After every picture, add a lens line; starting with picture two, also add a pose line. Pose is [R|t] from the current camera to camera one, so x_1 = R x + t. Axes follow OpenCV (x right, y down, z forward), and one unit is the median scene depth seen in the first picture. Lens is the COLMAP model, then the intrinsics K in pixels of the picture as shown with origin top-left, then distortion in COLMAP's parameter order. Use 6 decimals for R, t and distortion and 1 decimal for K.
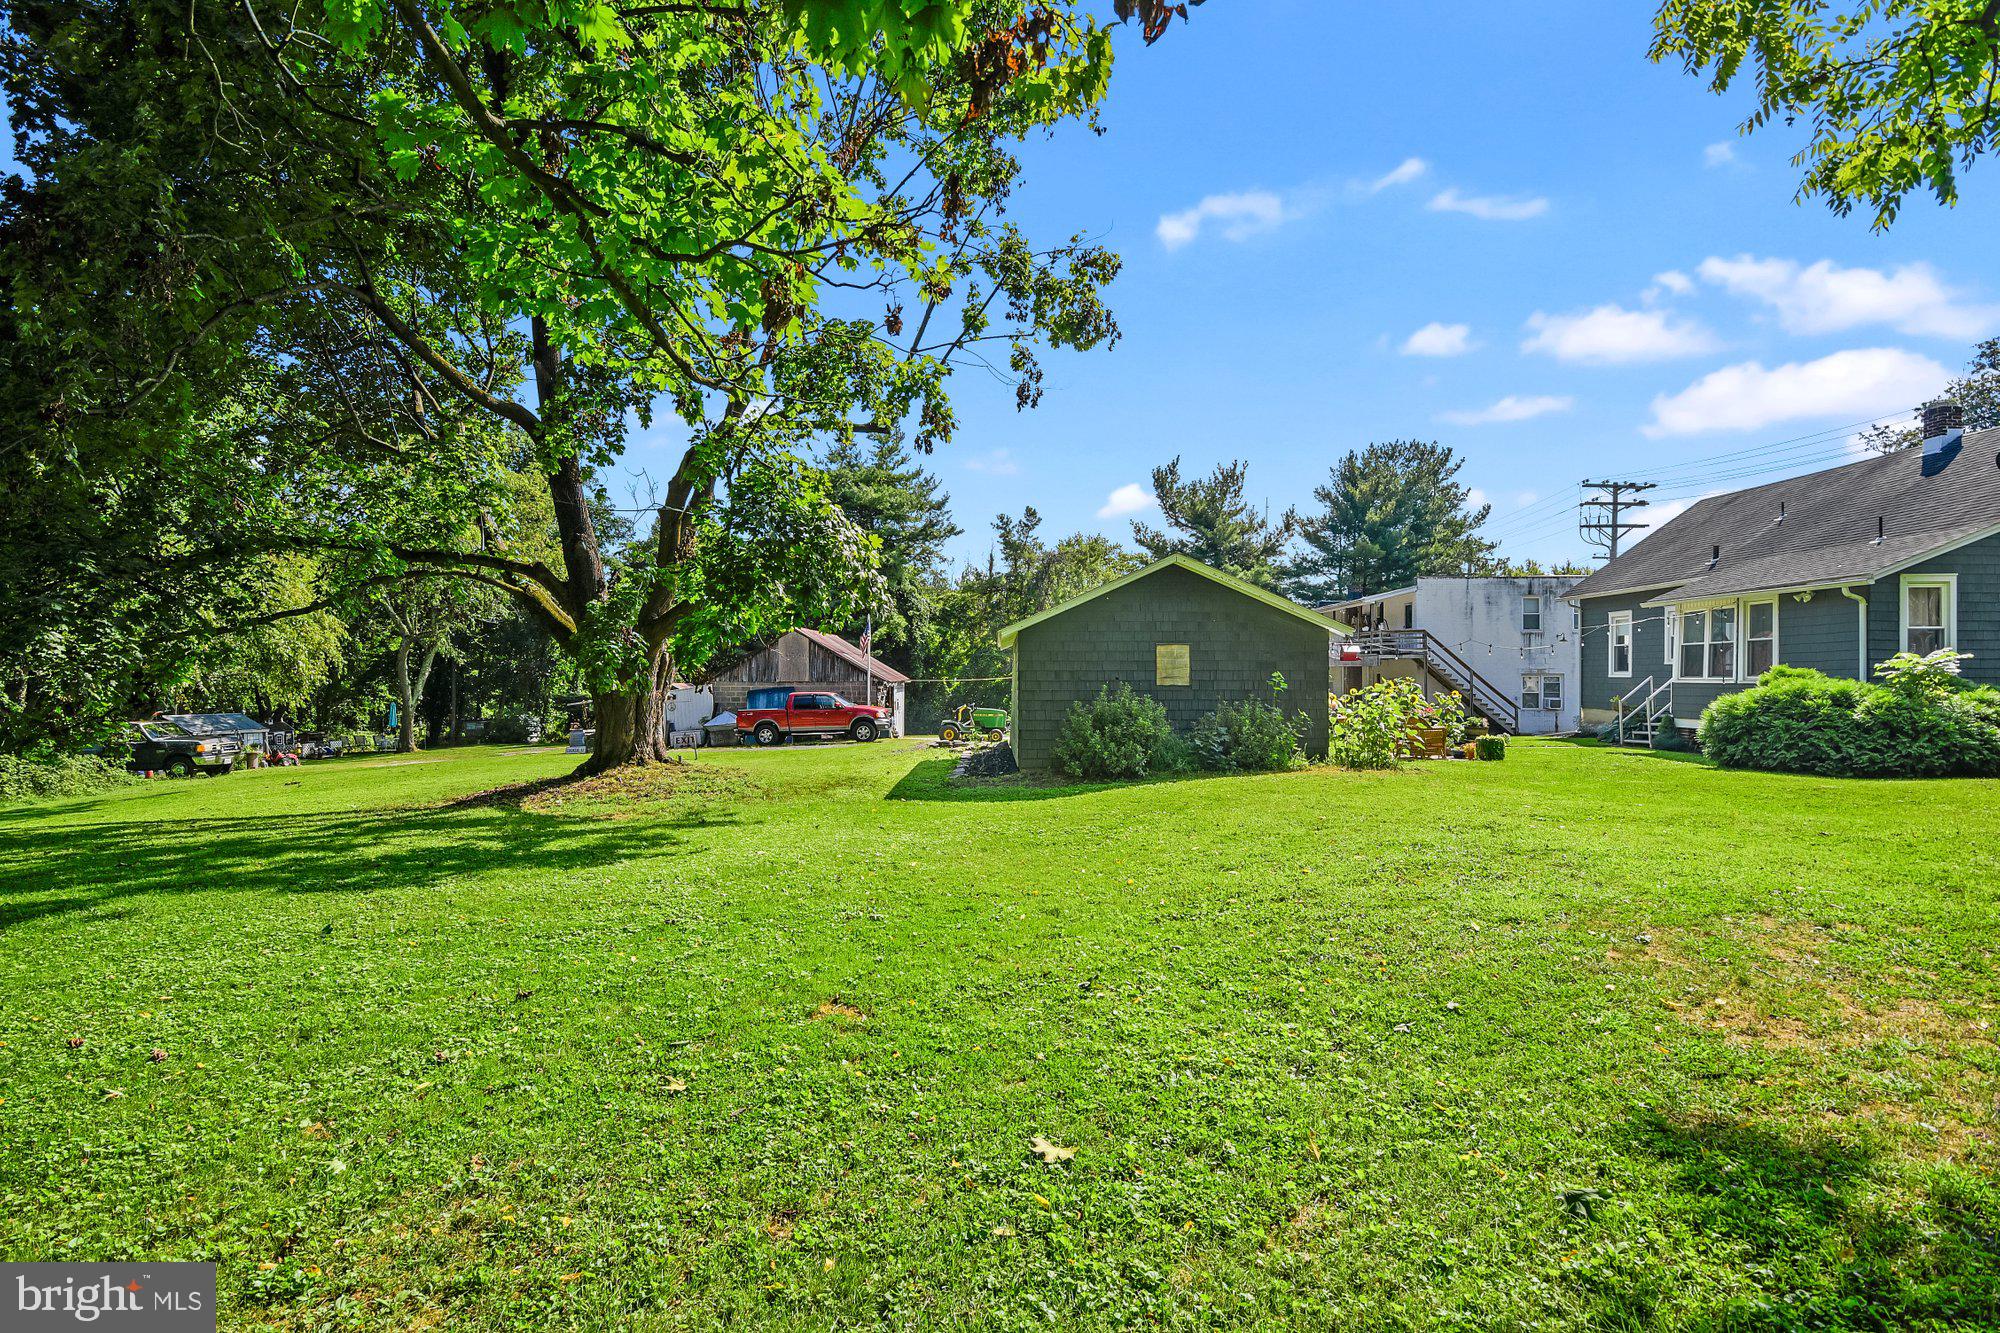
lens RADIAL K [[974.5, 0, 1003.1], [0, 974.5, 660.3], [0, 0, 1]] dist [-0.017082, -0.001434]
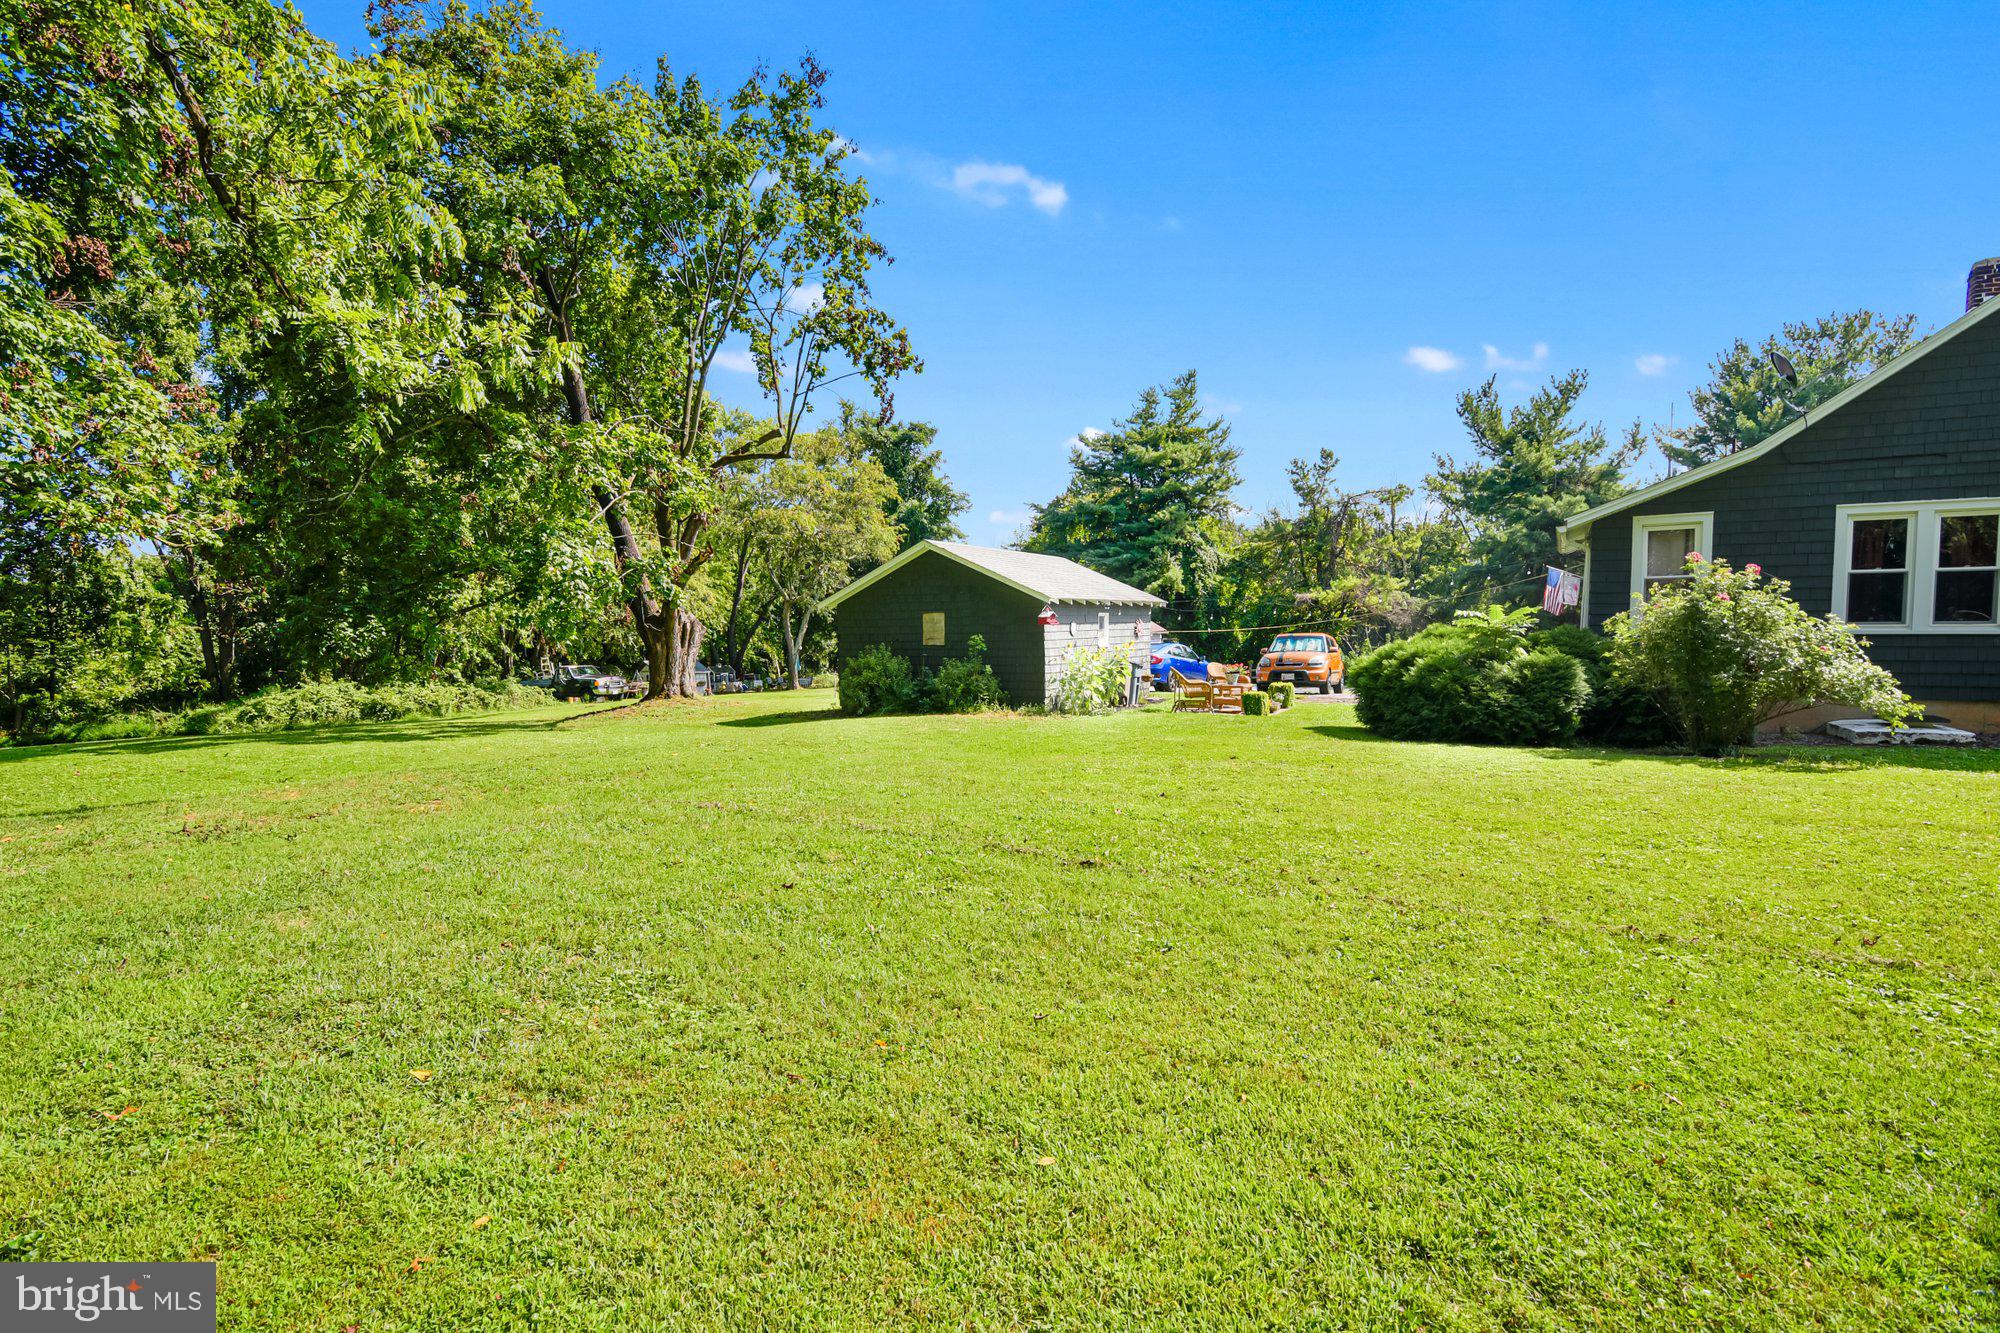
lens RADIAL K [[974.5, 0, 985.4], [0, 974.5, 671.3], [0, 0, 1]] dist [-0.017082, -0.001434]
pose [[0.868600, 0.011721, -0.495375, 0.225837], [0.021619, 0.997872, 0.061518, -0.004474], [0.495042, -0.064144, 0.866498, -0.015350]]
